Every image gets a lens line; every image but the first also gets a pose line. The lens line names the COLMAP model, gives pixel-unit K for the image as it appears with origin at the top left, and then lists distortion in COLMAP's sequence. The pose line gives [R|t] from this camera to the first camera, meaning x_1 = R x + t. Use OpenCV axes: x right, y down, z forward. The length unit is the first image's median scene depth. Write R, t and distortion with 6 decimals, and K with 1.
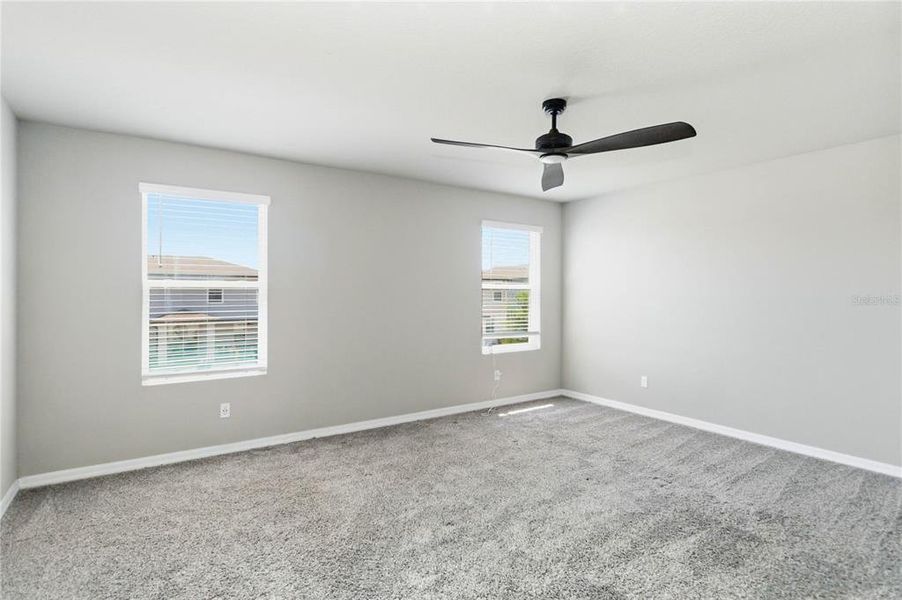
lens RADIAL K [[457.9, 0, 449.2], [0, 457.9, 295.8], [0, 0, 1]] dist [-0.000897, 0.000407]
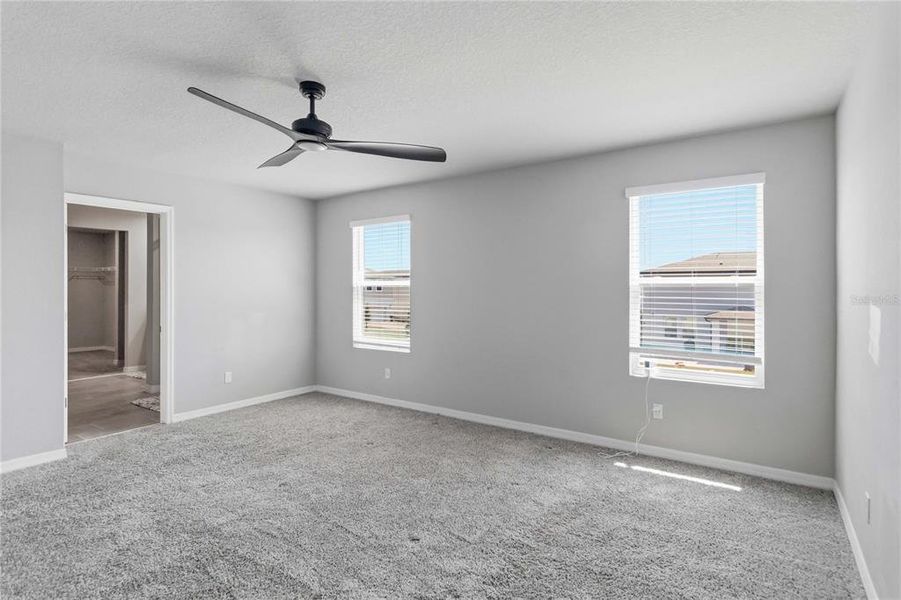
lens RADIAL K [[467.2, 0, 450.5], [0, 467.2, 300.0], [0, 0, 1]] dist [0.001428, -0.000016]
pose [[0.372223, 0.023293, -0.927851, 0.650634], [-0.009652, 0.999728, 0.021226, -0.002811], [0.928093, 0.001055, 0.372346, 0.477605]]
